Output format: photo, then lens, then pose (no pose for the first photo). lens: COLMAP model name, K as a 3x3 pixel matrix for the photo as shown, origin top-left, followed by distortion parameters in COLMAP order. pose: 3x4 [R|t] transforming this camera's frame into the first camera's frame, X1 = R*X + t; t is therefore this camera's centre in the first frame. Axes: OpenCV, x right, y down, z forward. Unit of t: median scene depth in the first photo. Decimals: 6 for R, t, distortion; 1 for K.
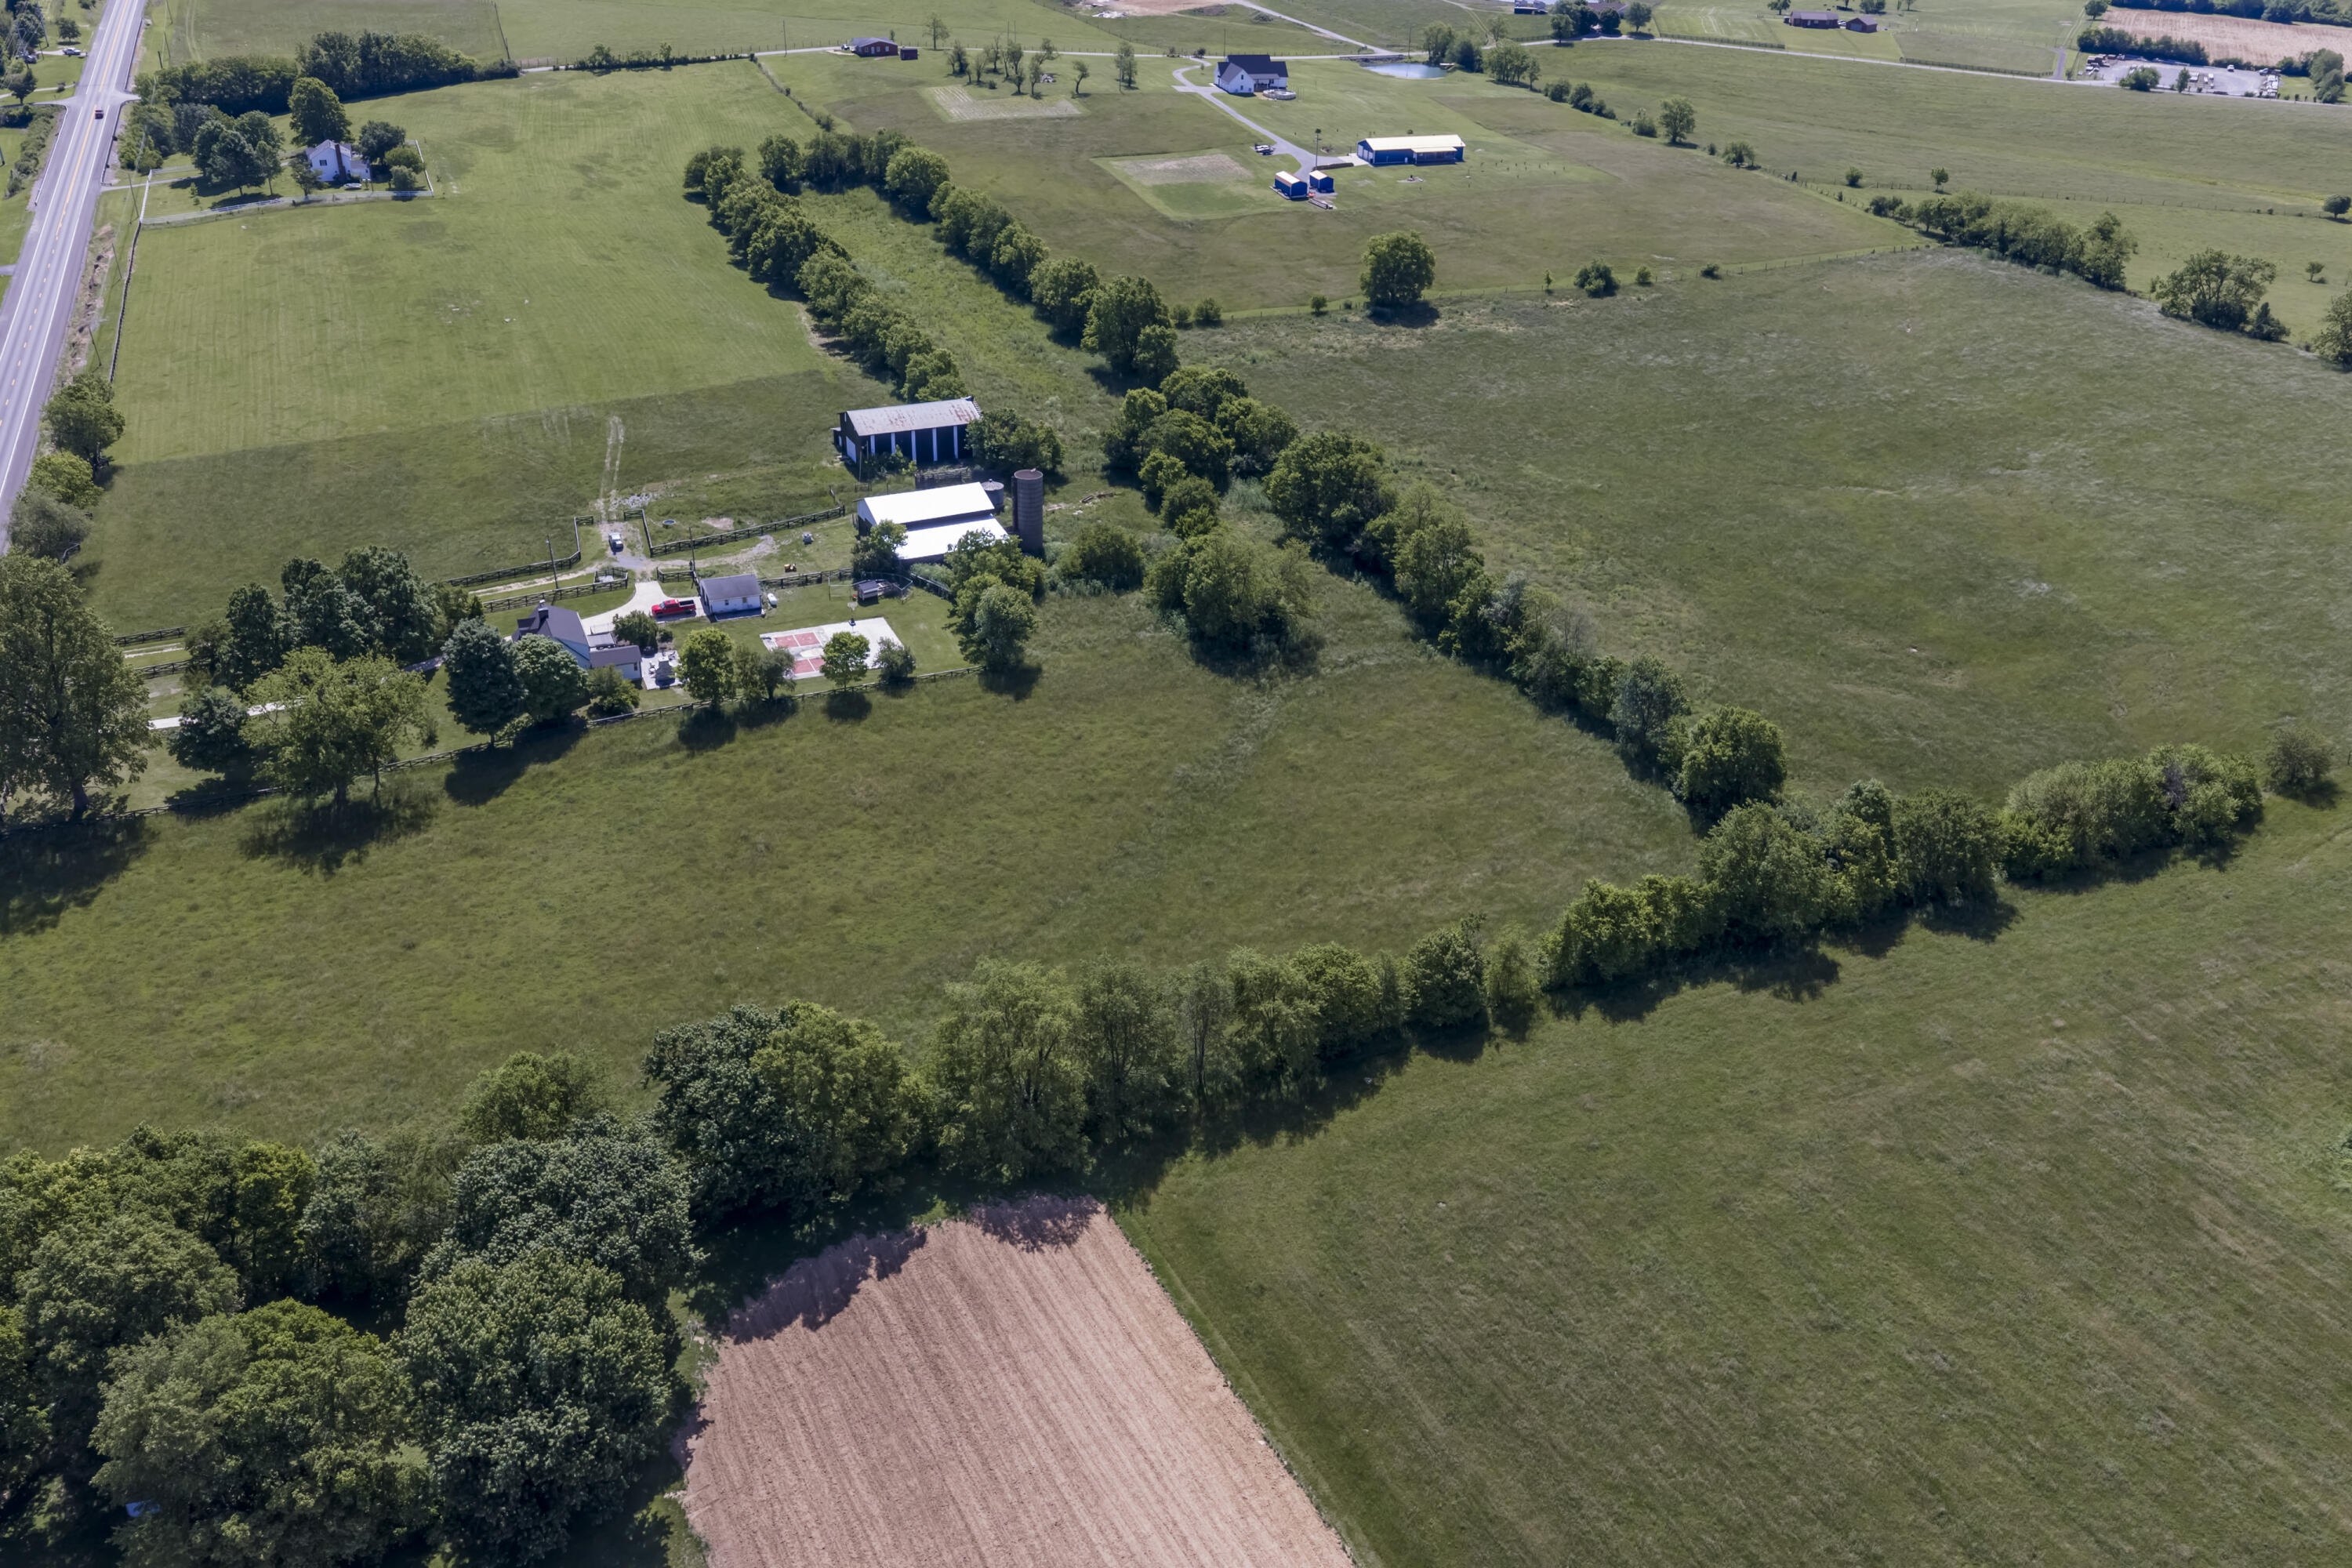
lens RADIAL K [[1948.2, 0, 1182.0], [0, 1948.2, 767.2], [0, 0, 1]] dist [0.015106, -0.022234]
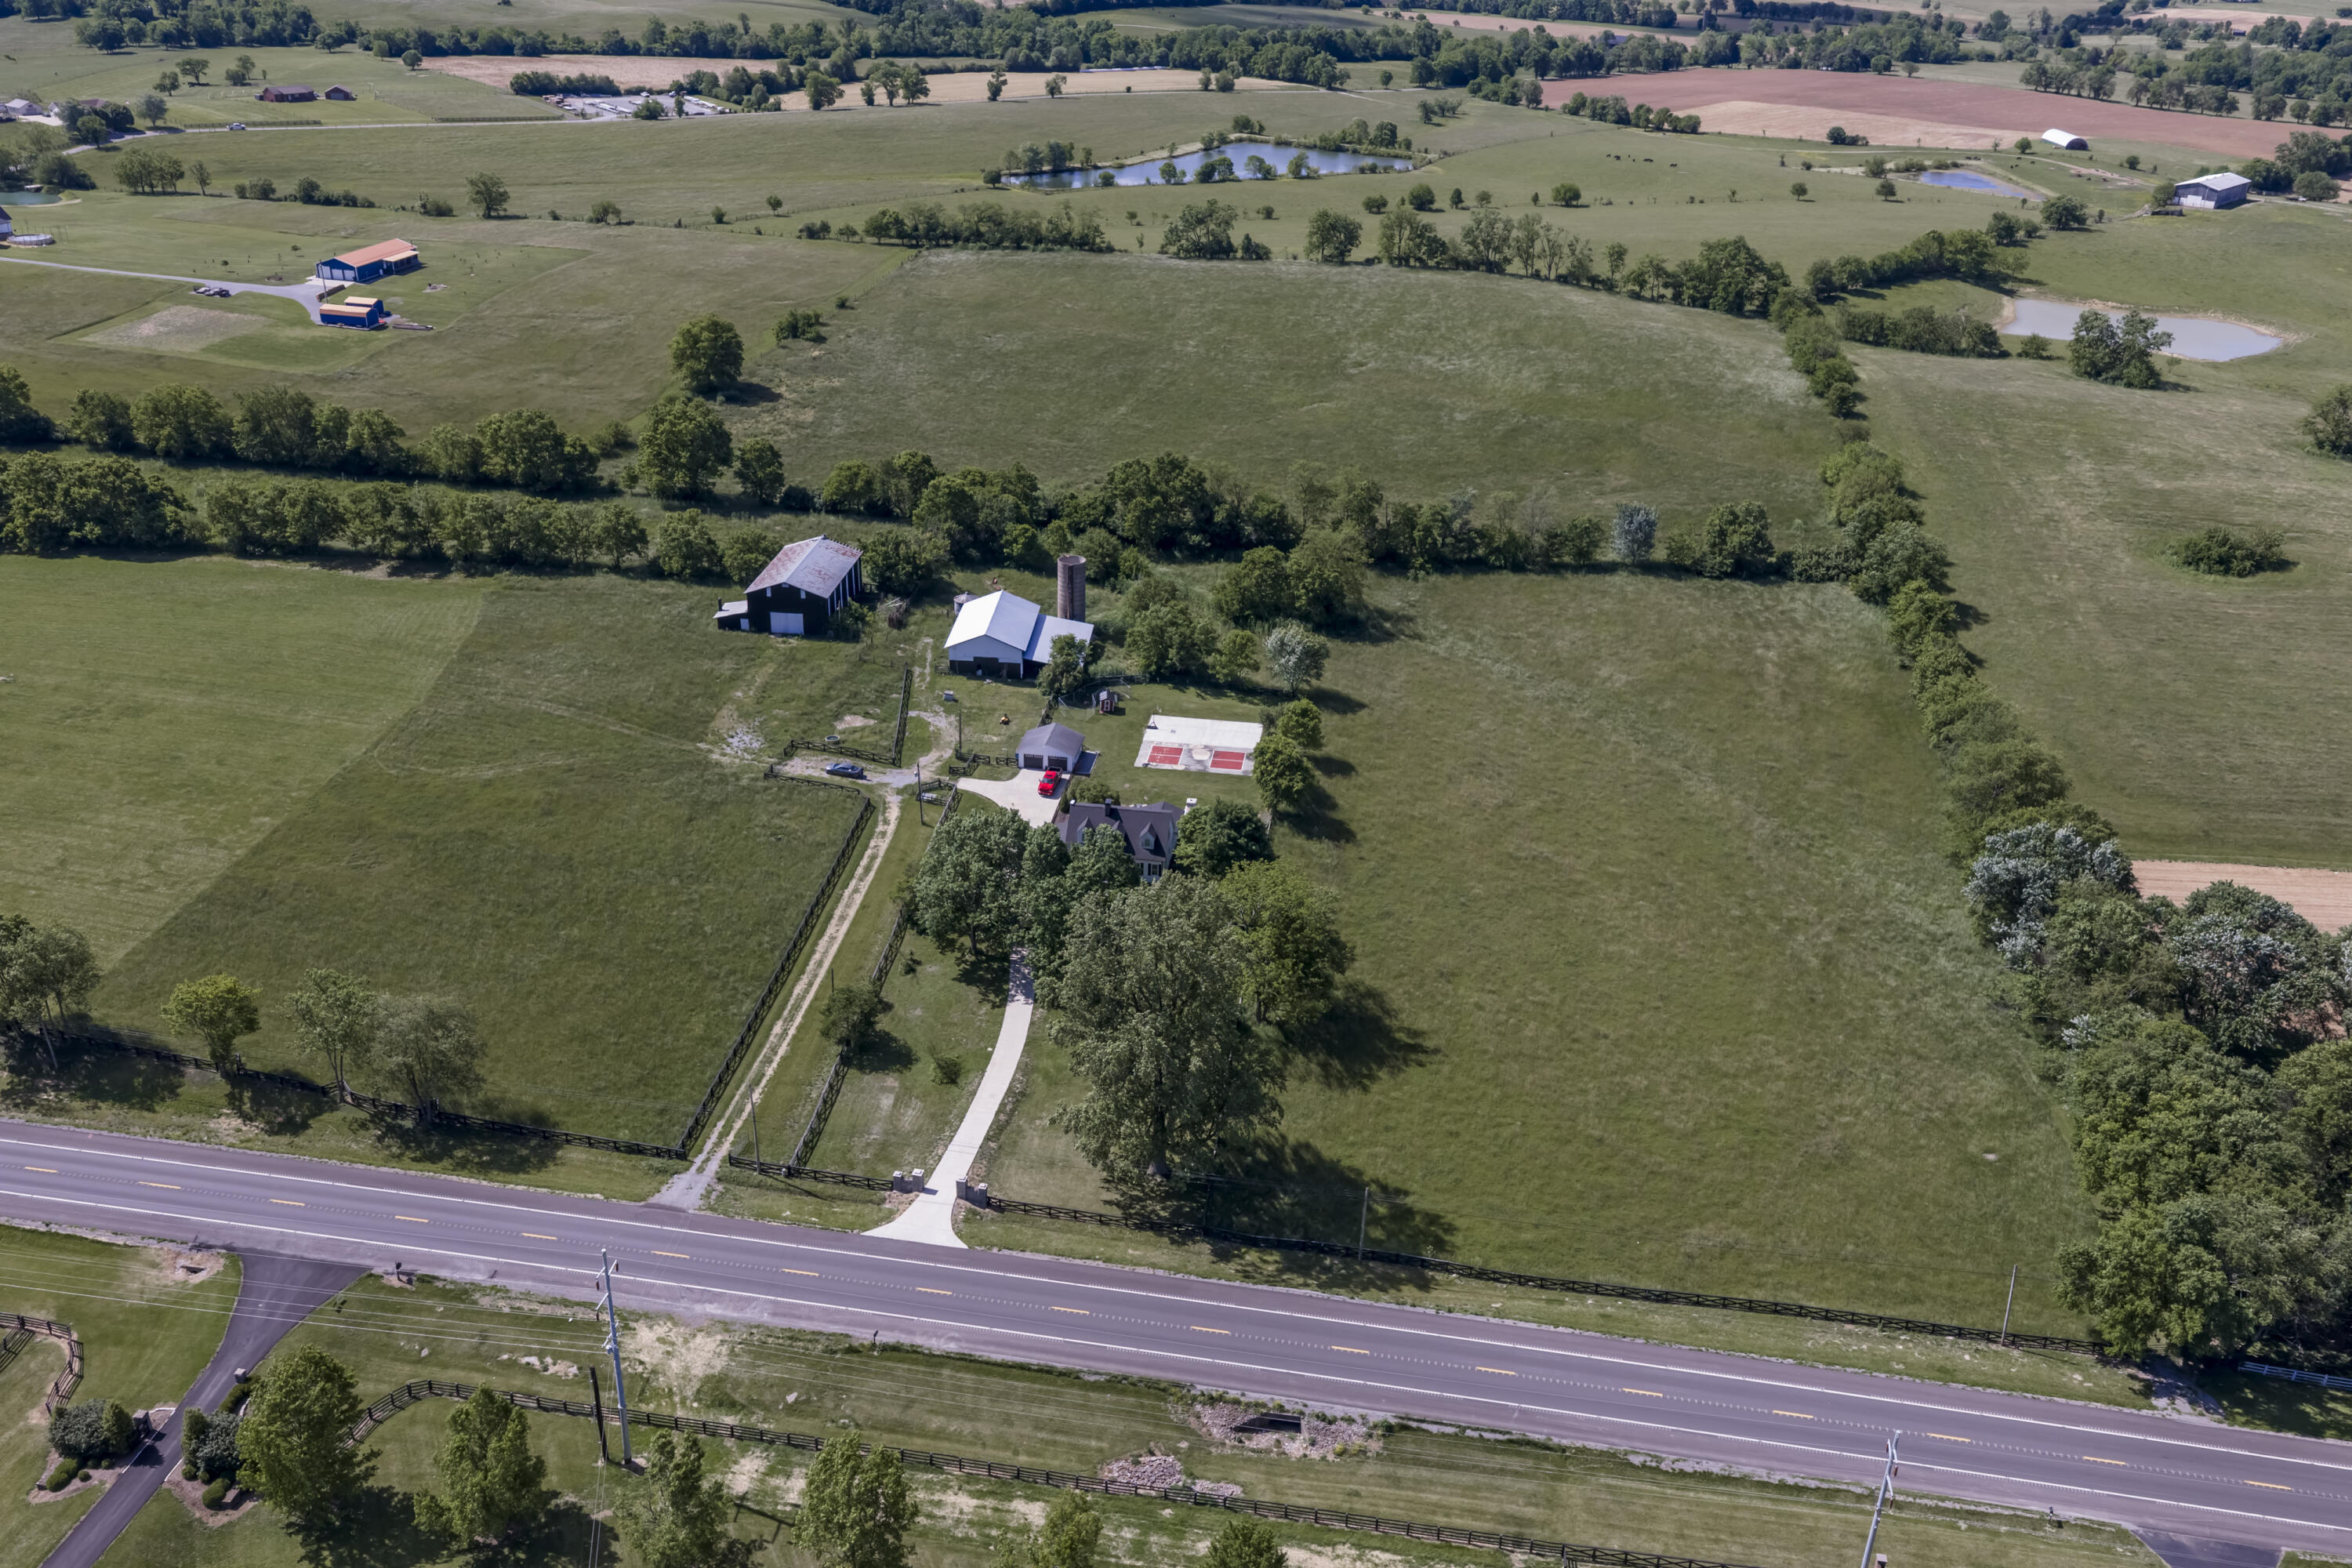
lens RADIAL K [[1948.2, 0, 1182.0], [0, 1948.2, 767.2], [0, 0, 1]] dist [0.015106, -0.022234]
pose [[0.512917, -0.374446, 0.772468, -0.803750], [0.390885, 0.903027, 0.178187, -0.194878], [-0.764281, 0.210551, 0.609543, 0.337206]]
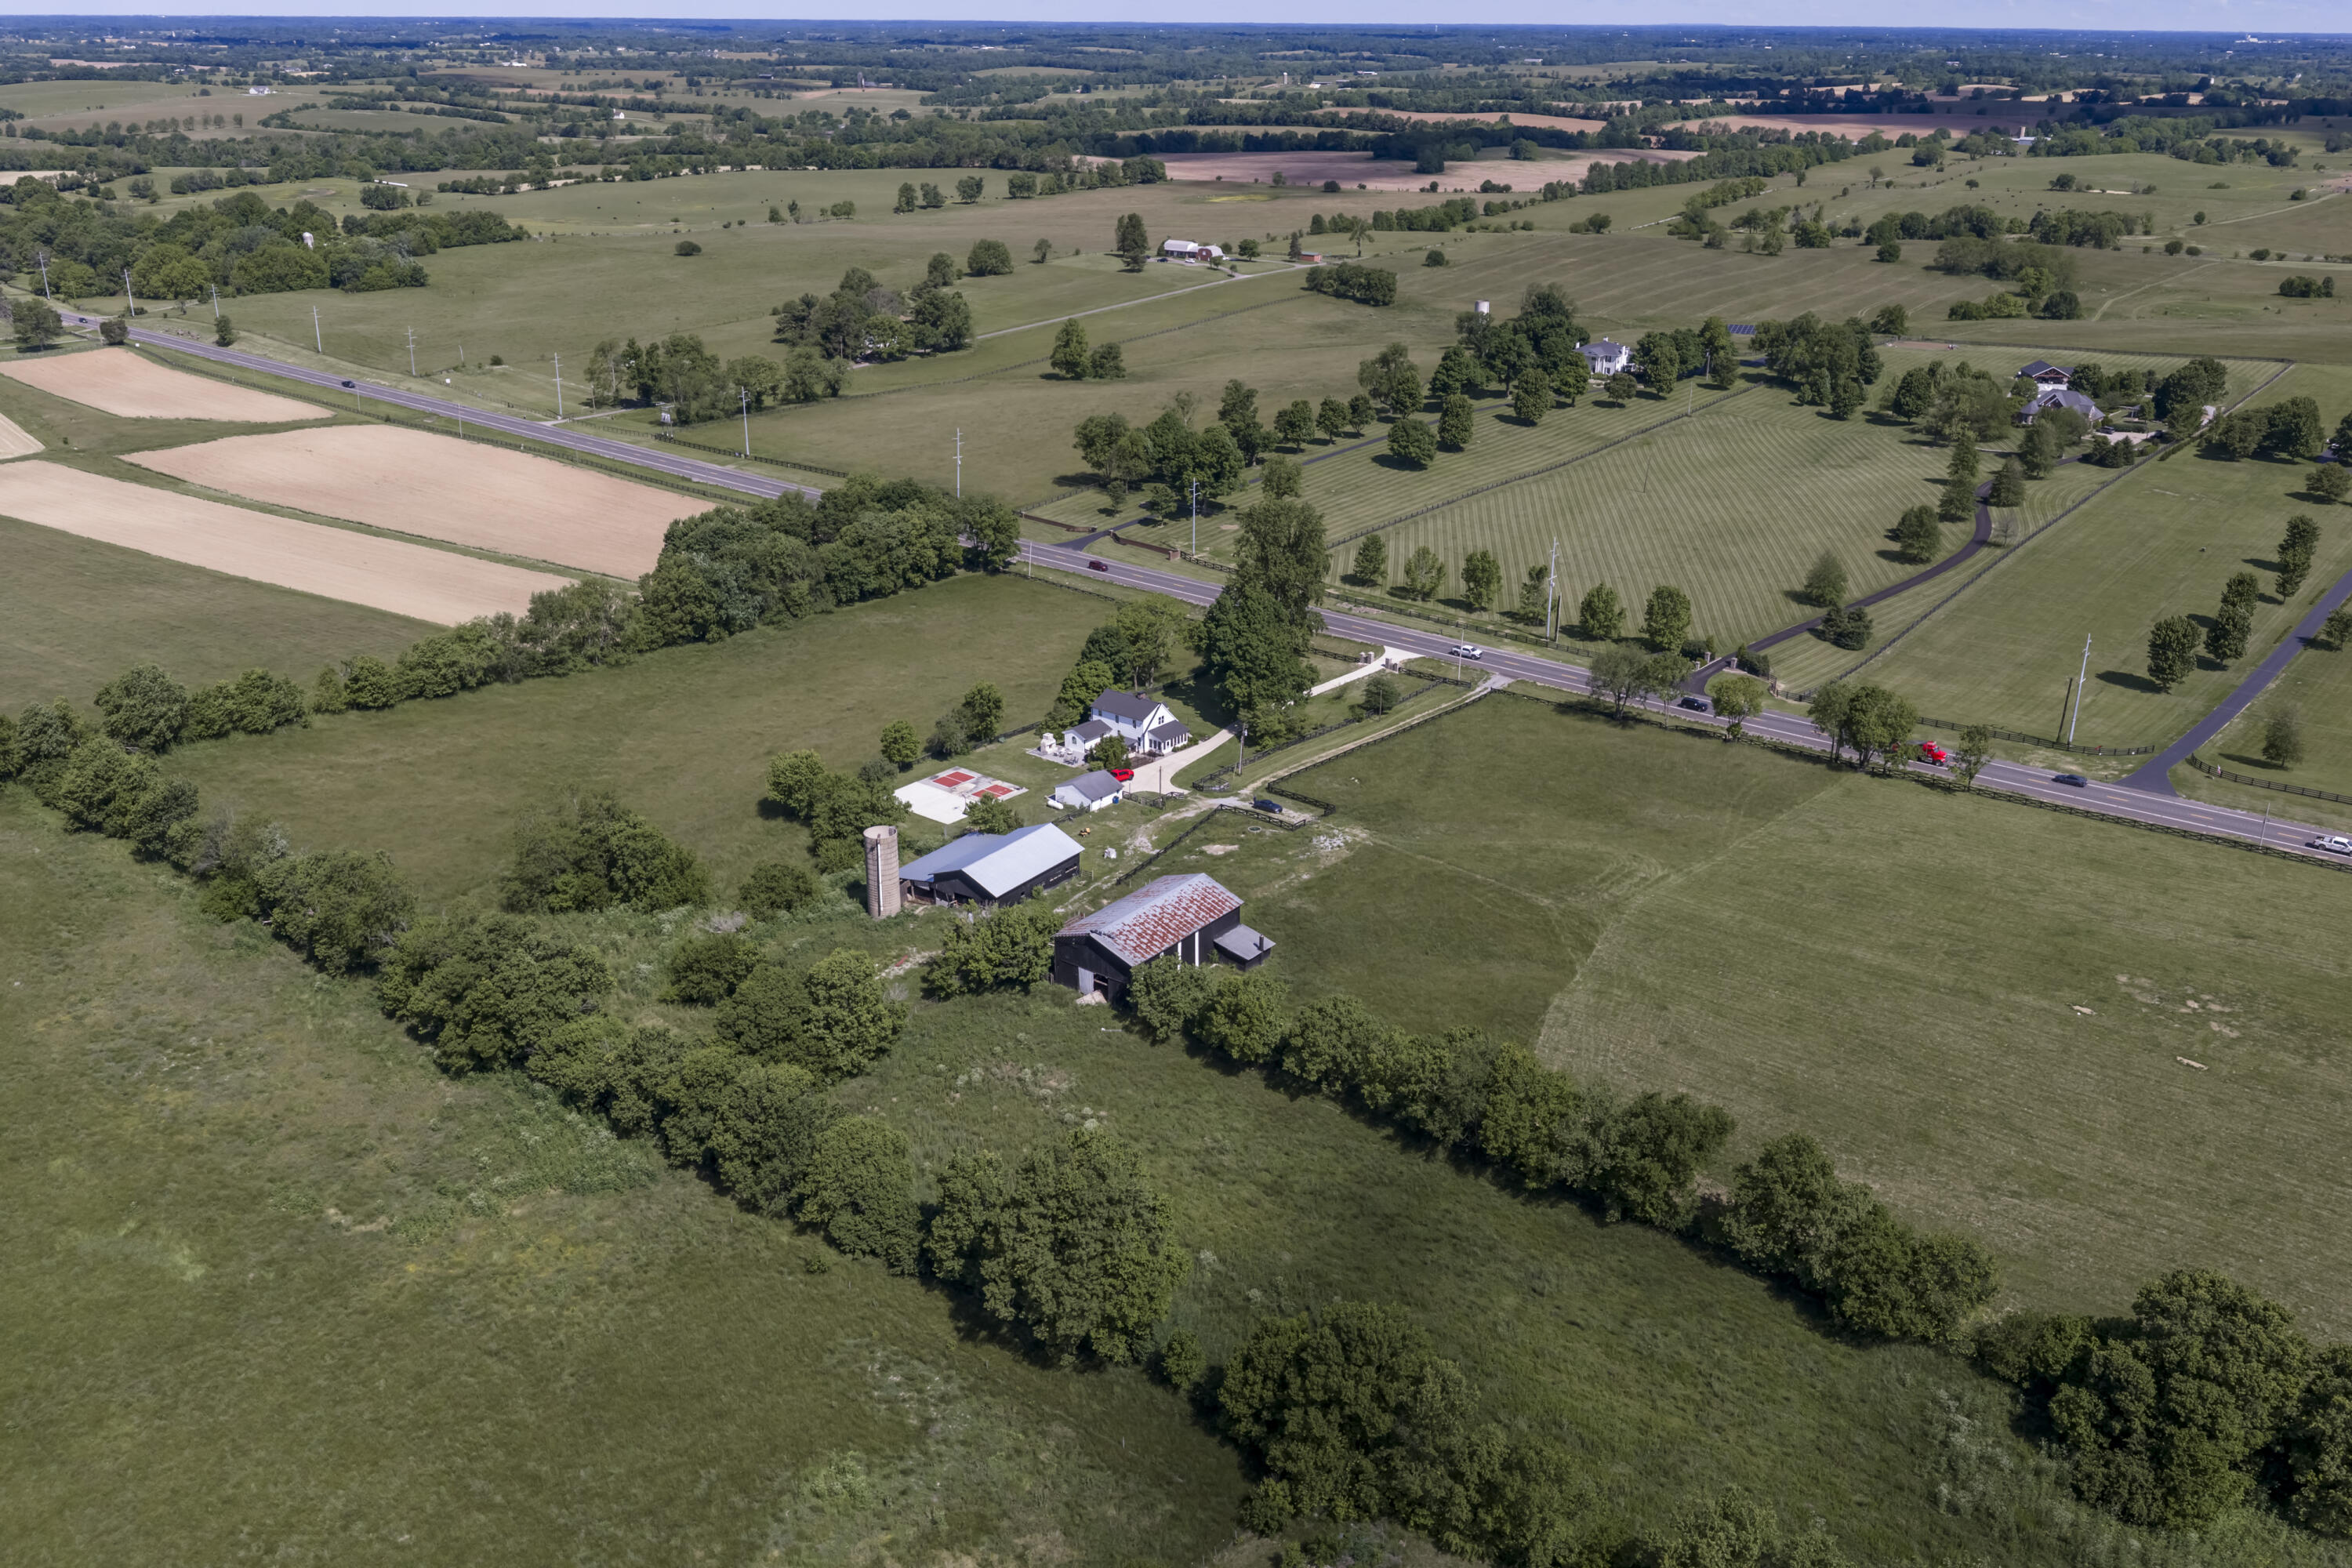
lens RADIAL K [[1948.2, 0, 1182.0], [0, 1948.2, 767.2], [0, 0, 1]] dist [0.015106, -0.022234]
pose [[-0.888053, 0.139775, -0.437979, 0.161482], [-0.239505, 0.672522, 0.700251, -0.742395], [0.392428, 0.726758, -0.563758, 1.401204]]
